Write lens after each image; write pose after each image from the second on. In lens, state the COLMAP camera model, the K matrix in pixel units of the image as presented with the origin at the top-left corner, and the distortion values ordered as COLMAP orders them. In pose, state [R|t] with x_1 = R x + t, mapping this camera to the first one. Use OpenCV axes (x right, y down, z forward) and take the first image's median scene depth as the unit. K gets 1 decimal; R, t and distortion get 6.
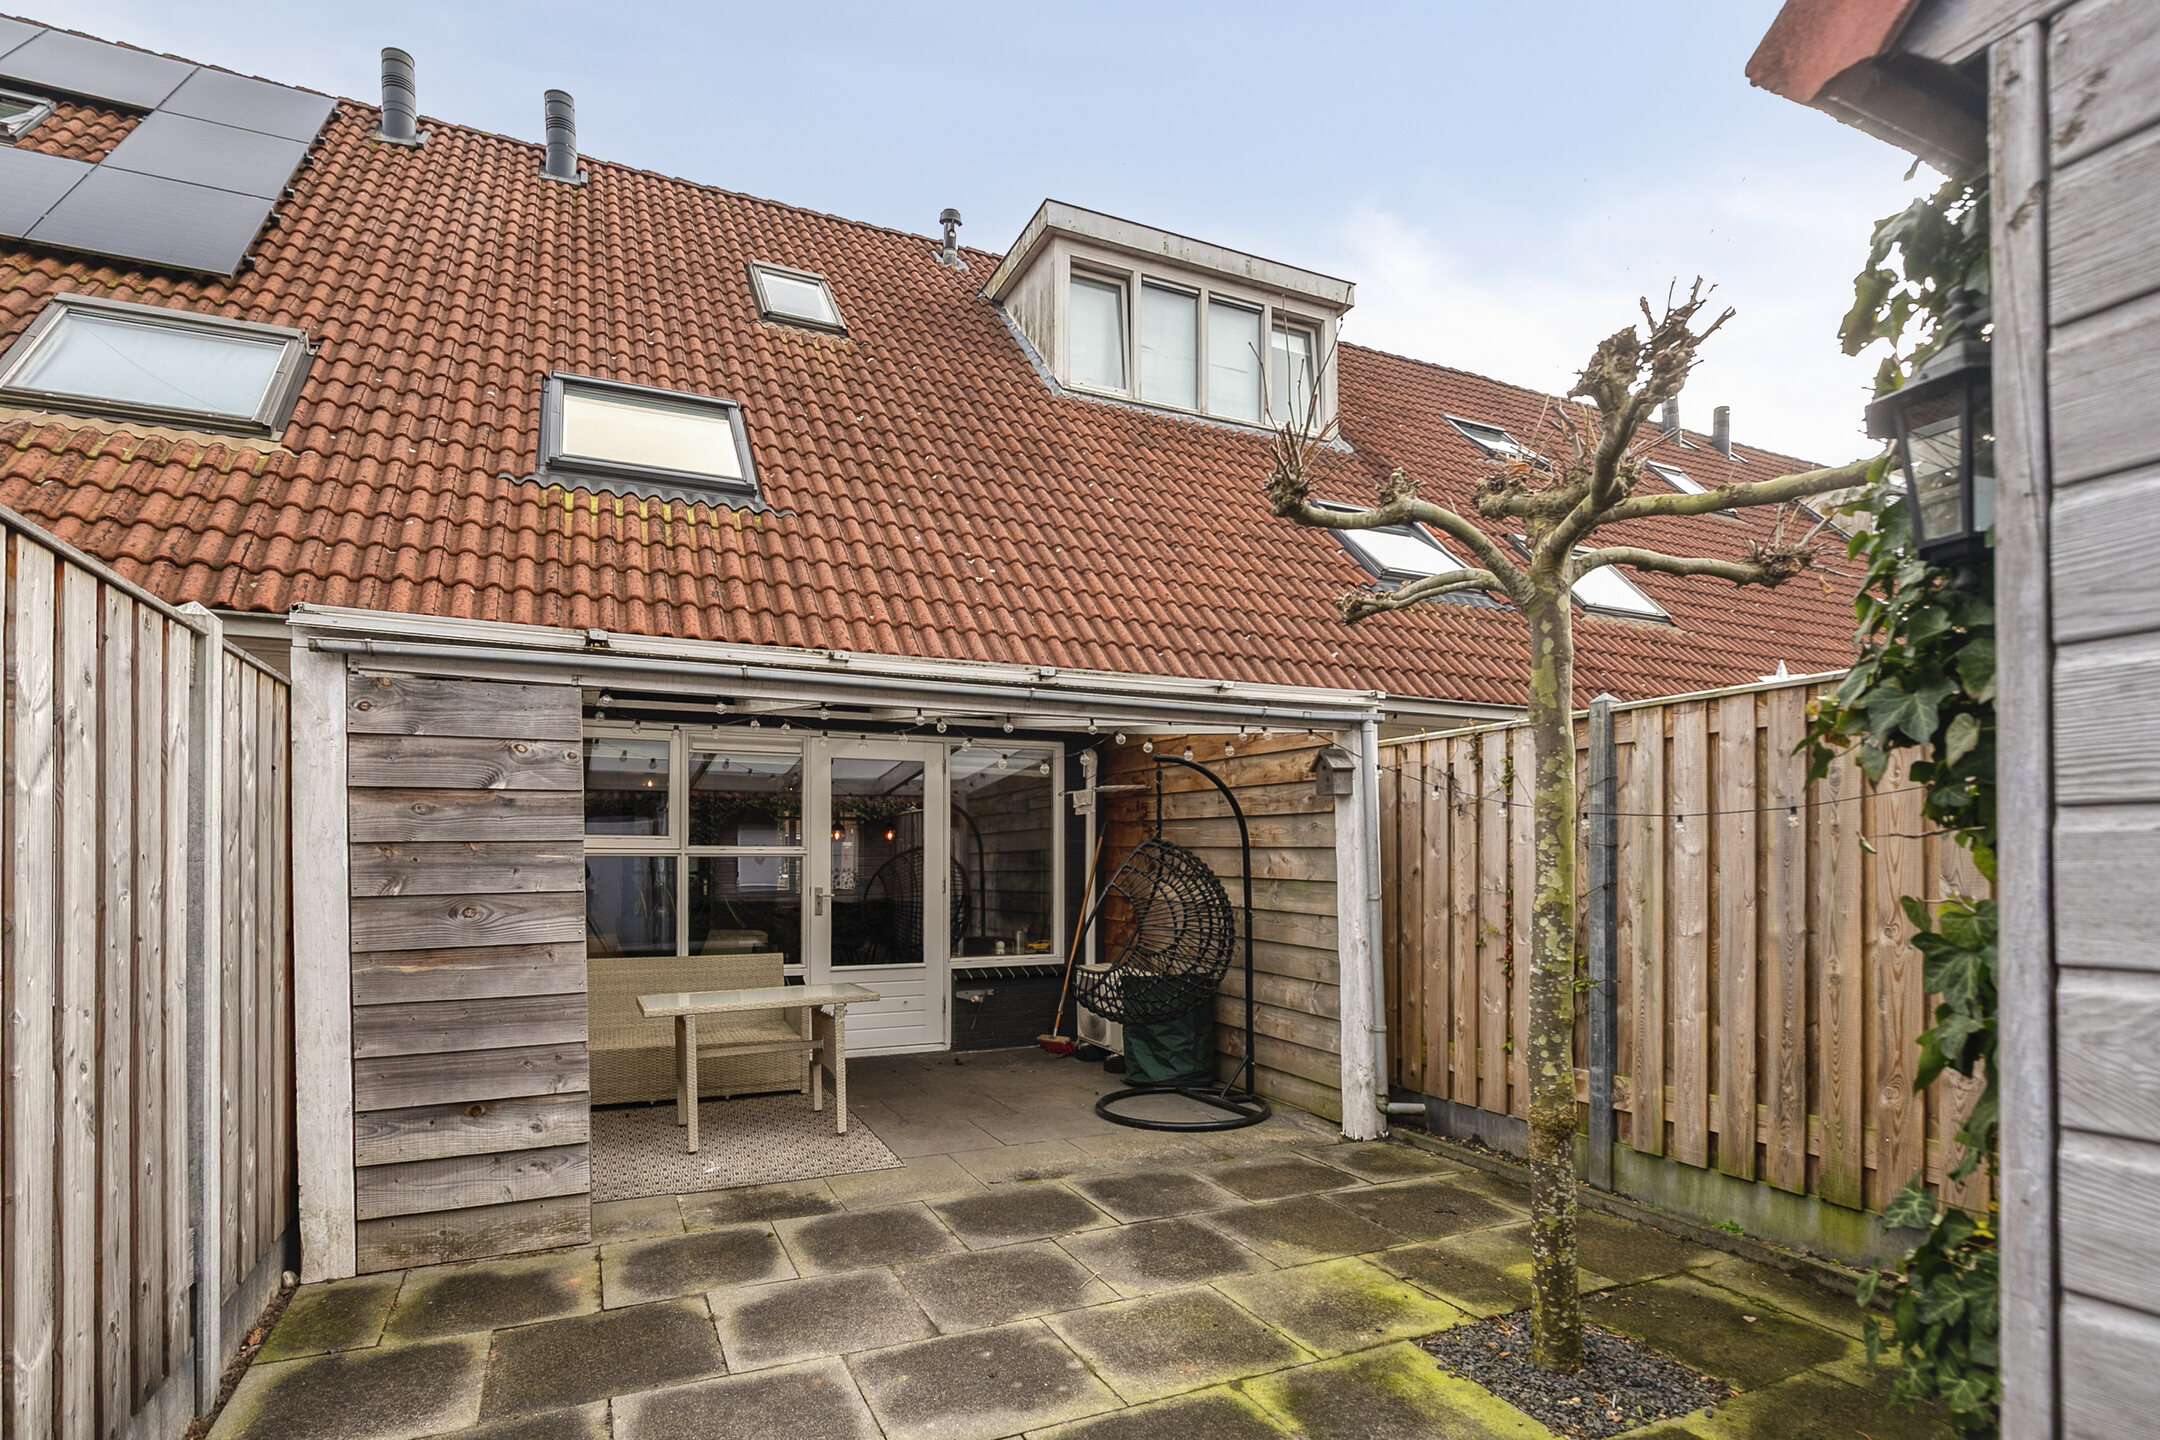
lens RADIAL K [[1060.7, 0, 1077.5], [0, 1060.7, 851.0], [0, 0, 1]] dist [-0.019365, 0.004920]
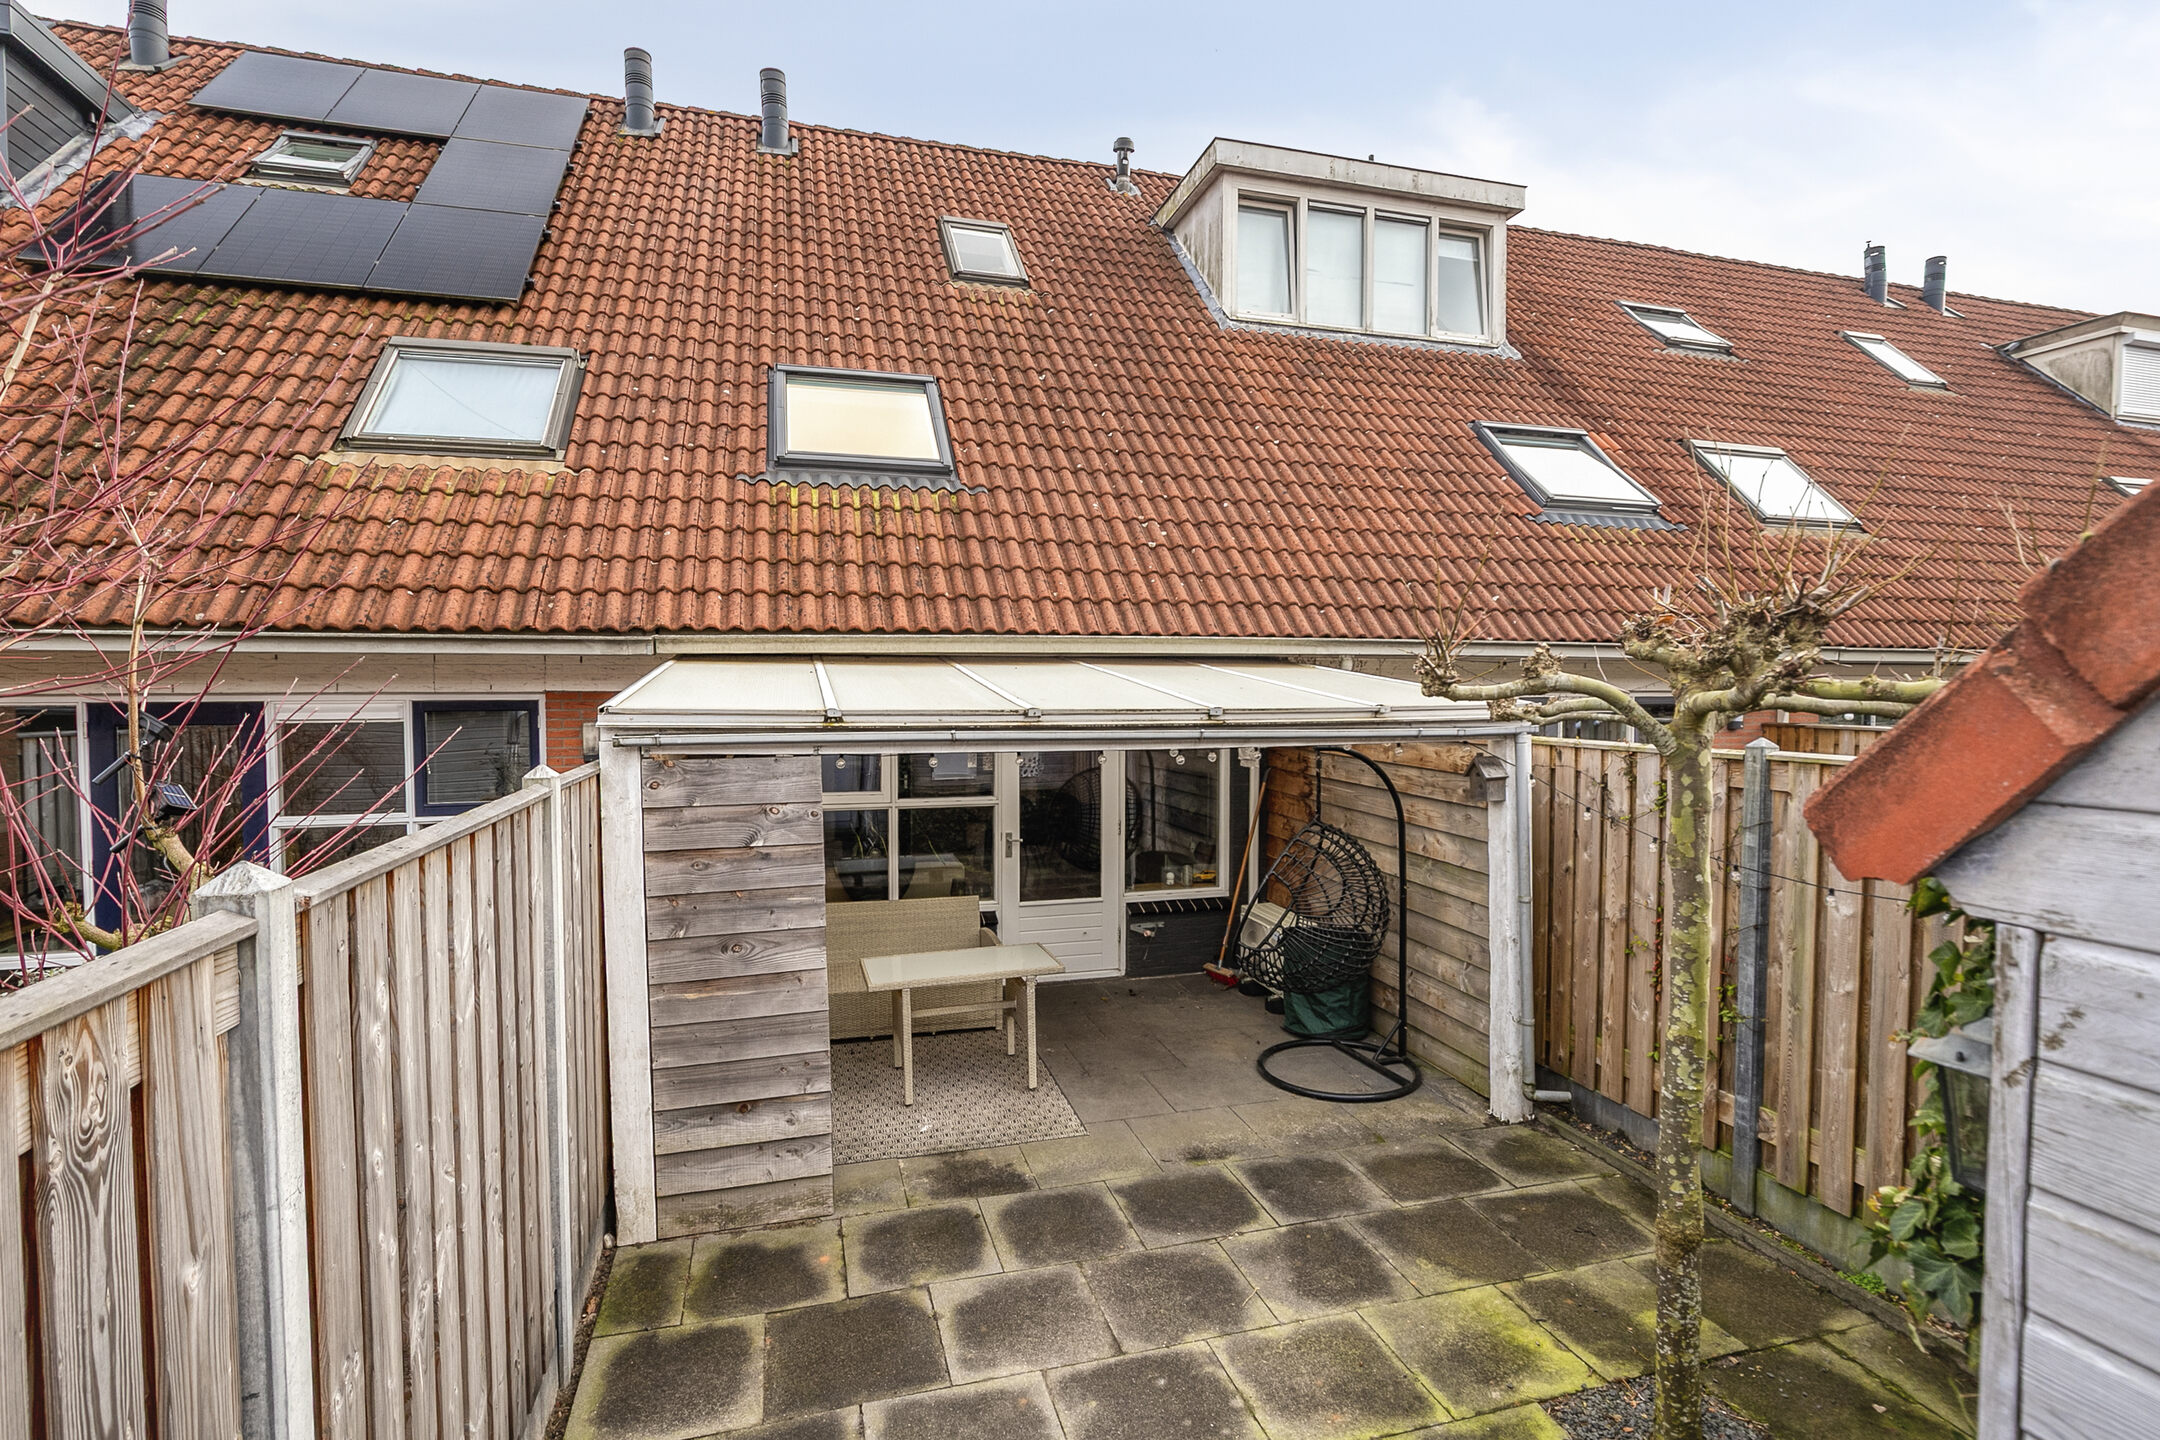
lens RADIAL K [[1007.6, 0, 1088.2], [0, 1007.6, 722.4], [0, 0, 1]] dist [-0.011957, 0.001364]
pose [[0.988627, 0.006843, -0.150236, -0.001843], [-0.000556, 0.999124, 0.041851, -0.163738], [0.150390, -0.041292, 0.987764, -0.049269]]
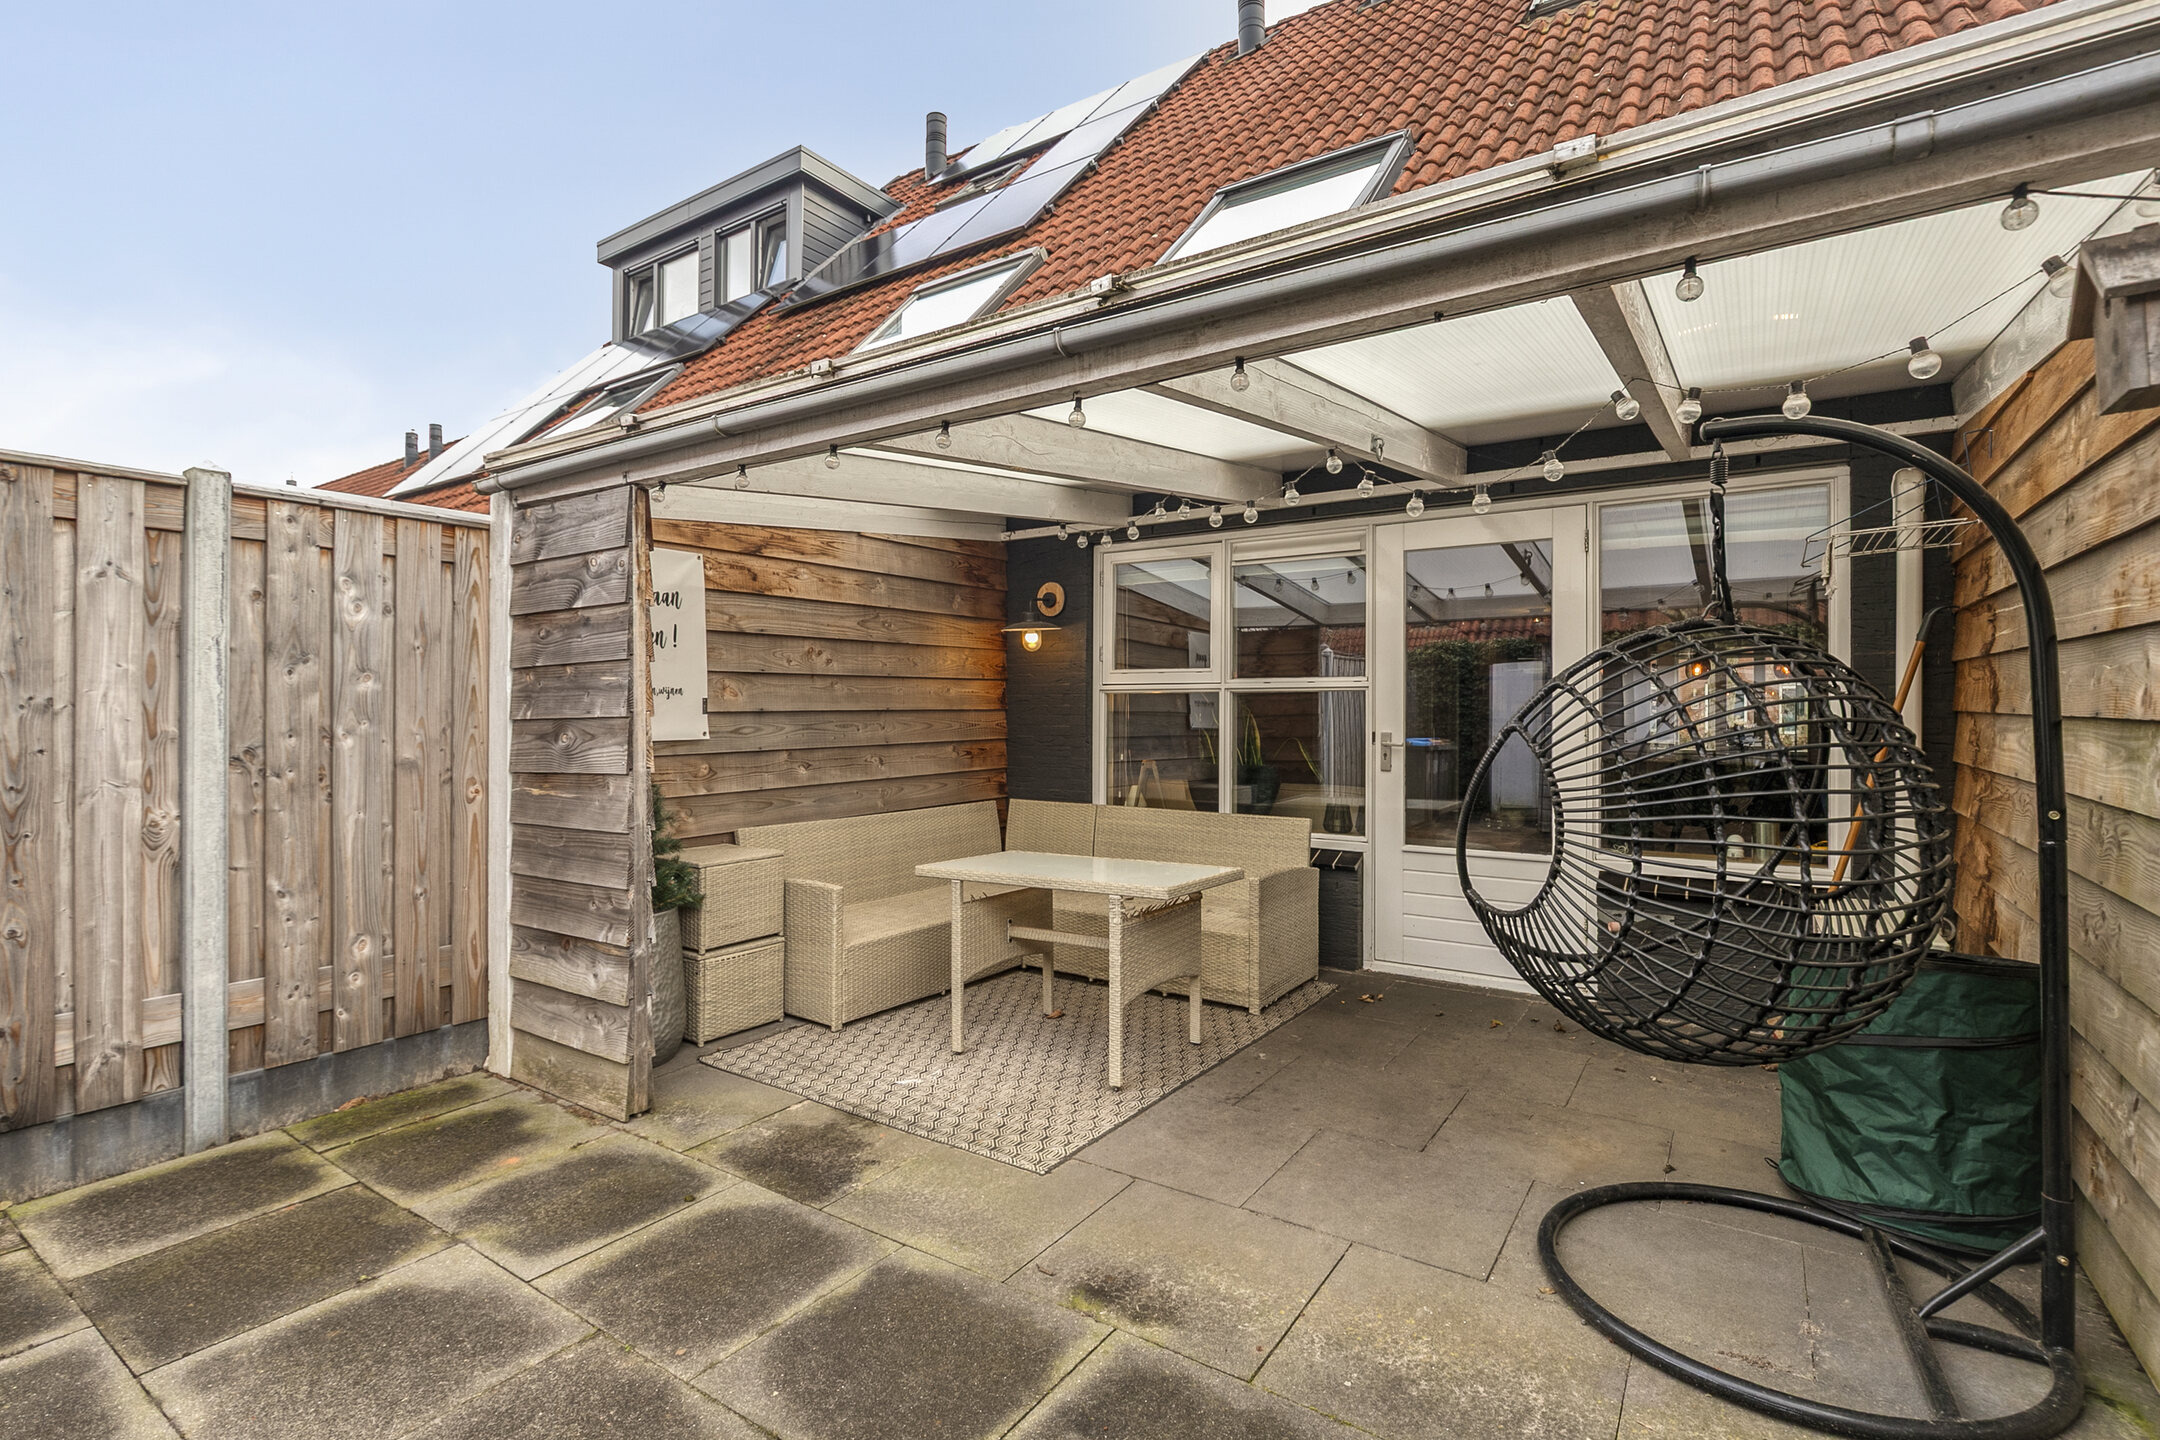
lens RADIAL K [[999.8, 0, 1087.9], [0, 999.8, 711.6], [0, 0, 1]] dist [-0.010095, 0.000452]
pose [[0.521937, -0.001078, -0.852983, 0.294586], [0.004969, 0.999986, 0.001776, 0.022652], [0.852969, -0.005165, 0.521935, 0.607169]]
